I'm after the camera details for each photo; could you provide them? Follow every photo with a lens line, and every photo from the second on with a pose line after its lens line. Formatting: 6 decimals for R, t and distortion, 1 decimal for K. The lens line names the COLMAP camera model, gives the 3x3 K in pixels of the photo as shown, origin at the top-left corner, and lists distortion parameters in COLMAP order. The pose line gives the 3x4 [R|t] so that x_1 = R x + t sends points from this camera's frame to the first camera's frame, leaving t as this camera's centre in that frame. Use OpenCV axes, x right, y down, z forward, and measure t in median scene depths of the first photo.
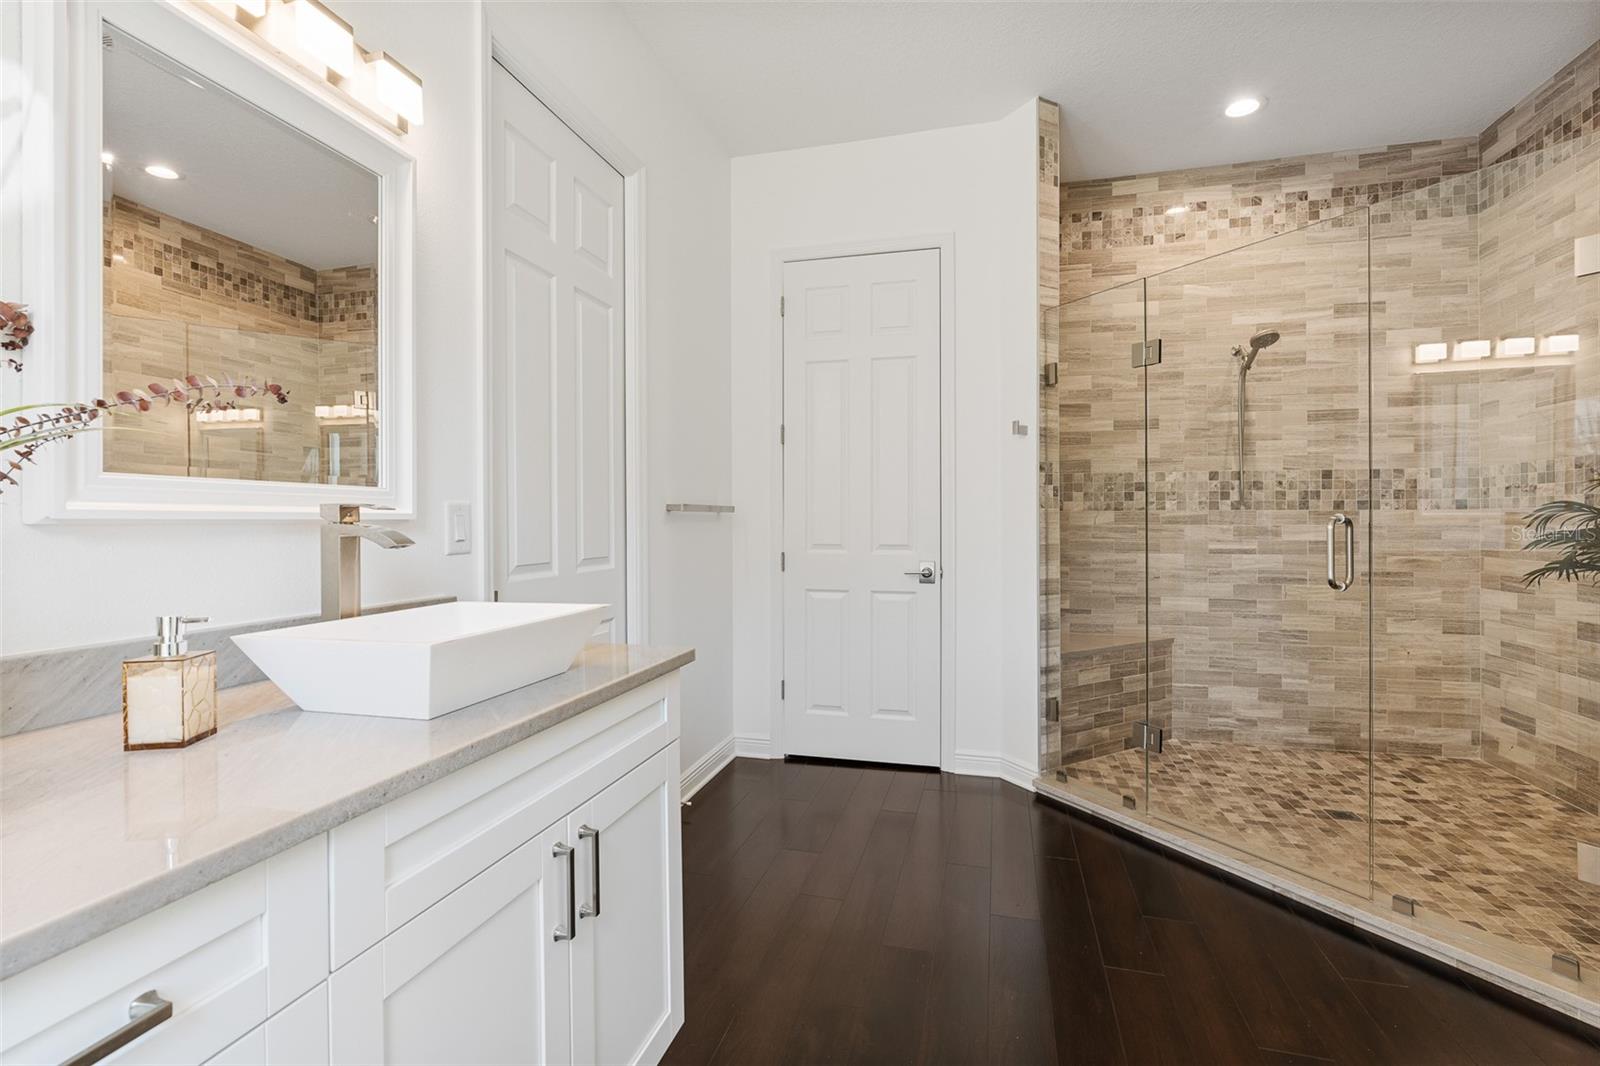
lens RADIAL K [[729.9, 0, 800.3], [0, 729.9, 524.6], [0, 0, 1]] dist [-0.007550, 0.002784]
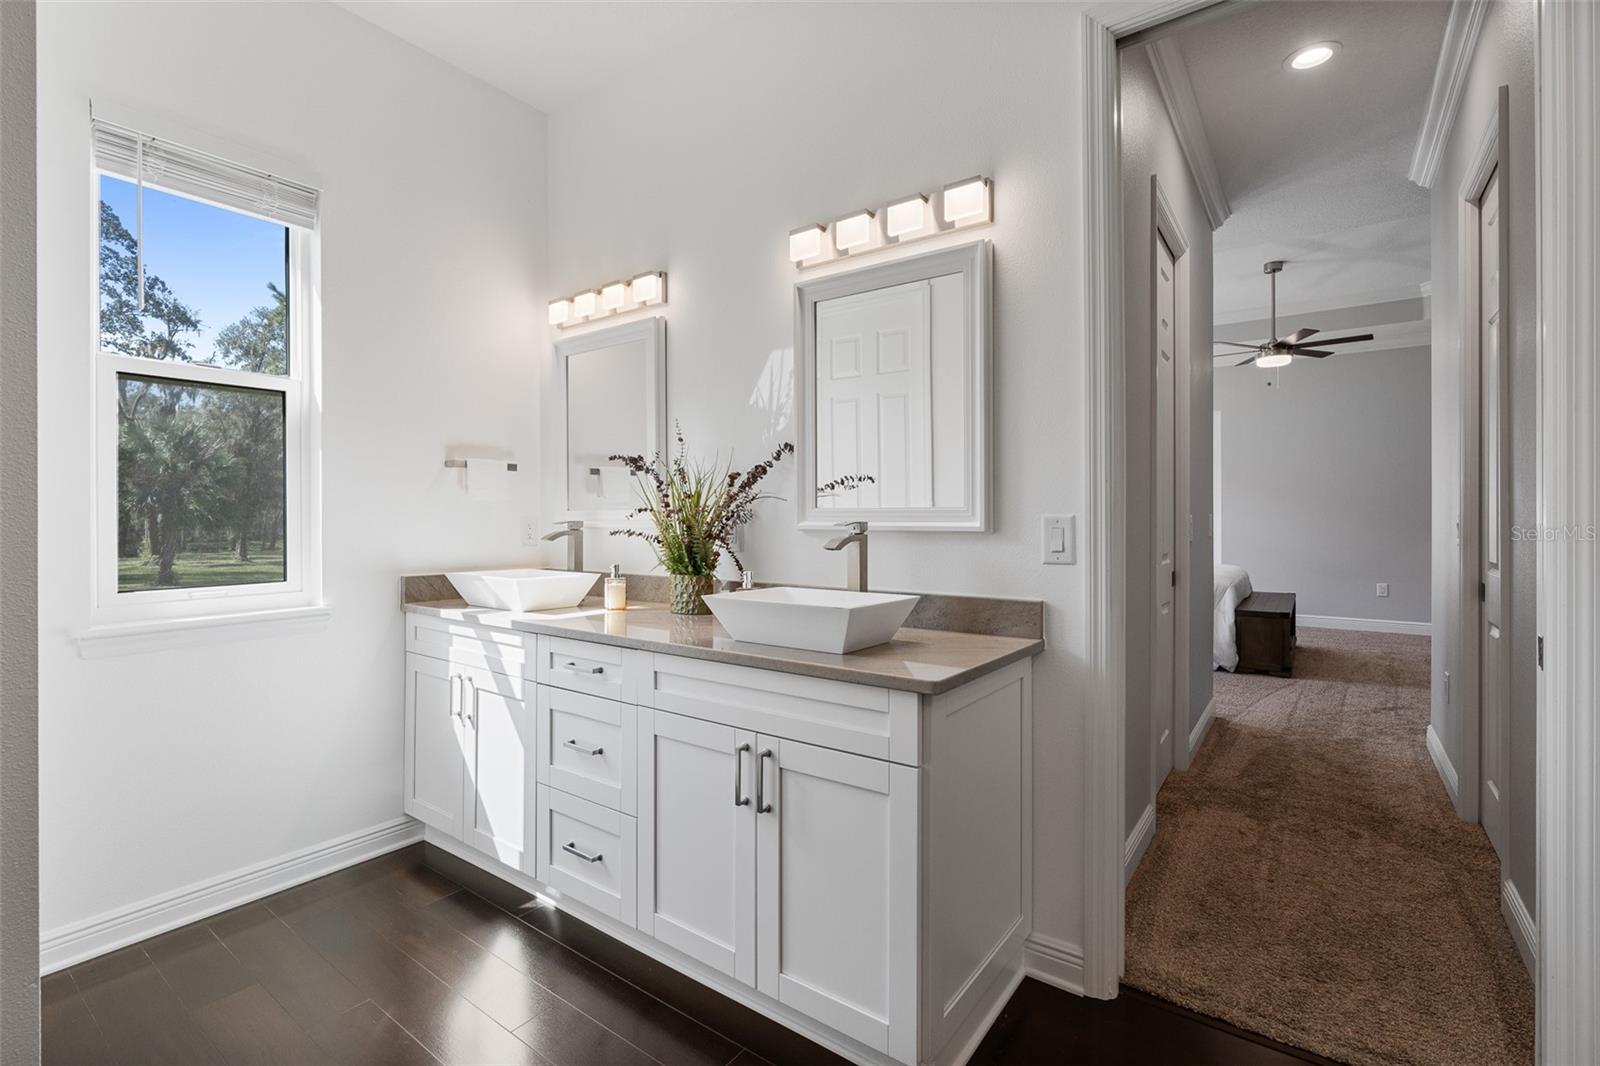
lens RADIAL K [[729.9, 0, 802.0], [0, 729.9, 519.9], [0, 0, 1]] dist [-0.007550, 0.002784]
pose [[-0.349154, 0.008172, -0.937030, 0.760428], [-0.001649, 0.999955, 0.009335, -0.038538], [0.937064, 0.004804, -0.349125, 1.170247]]
